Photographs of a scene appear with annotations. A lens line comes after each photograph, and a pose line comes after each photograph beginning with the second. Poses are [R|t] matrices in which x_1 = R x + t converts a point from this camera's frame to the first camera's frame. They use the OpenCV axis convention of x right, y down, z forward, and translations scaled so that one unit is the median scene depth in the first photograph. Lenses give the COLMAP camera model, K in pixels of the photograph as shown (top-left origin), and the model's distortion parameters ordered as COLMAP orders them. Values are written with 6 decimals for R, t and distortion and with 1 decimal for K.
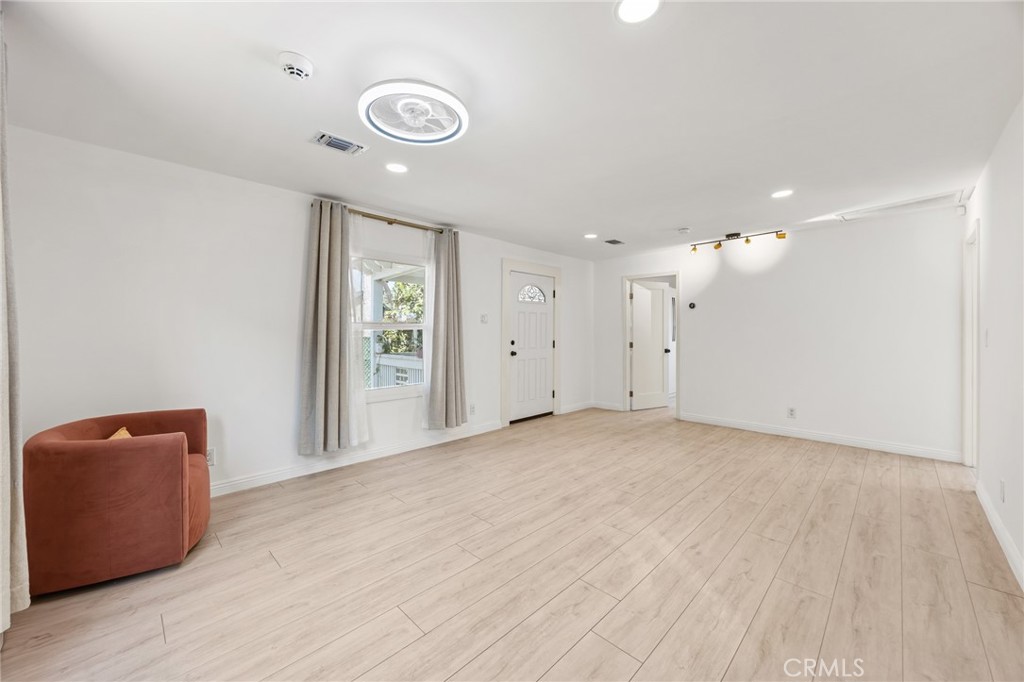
lens RADIAL K [[384.1, 0, 513.3], [0, 384.1, 339.4], [0, 0, 1]] dist [-0.002073, -0.000188]
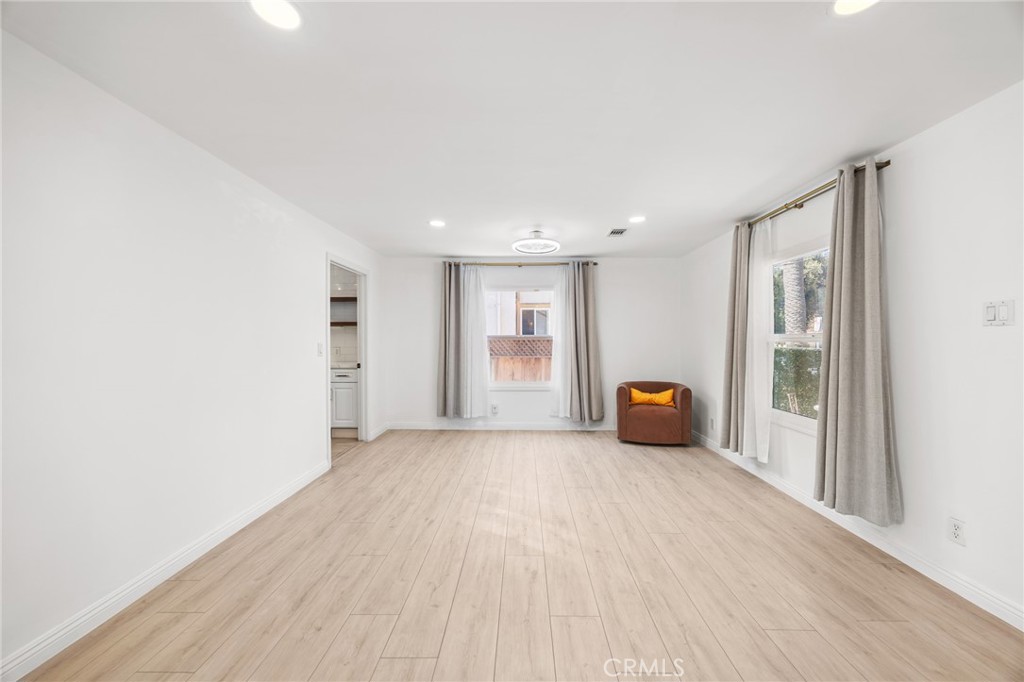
lens RADIAL K [[384.1, 0, 513.3], [0, 384.1, 339.4], [0, 0, 1]] dist [-0.002073, -0.000188]
pose [[-0.721118, -0.000229, -0.692812, 0.882668], [-0.011965, 0.999855, 0.012124, -0.039282], [0.692709, 0.017033, -0.721016, 1.606336]]
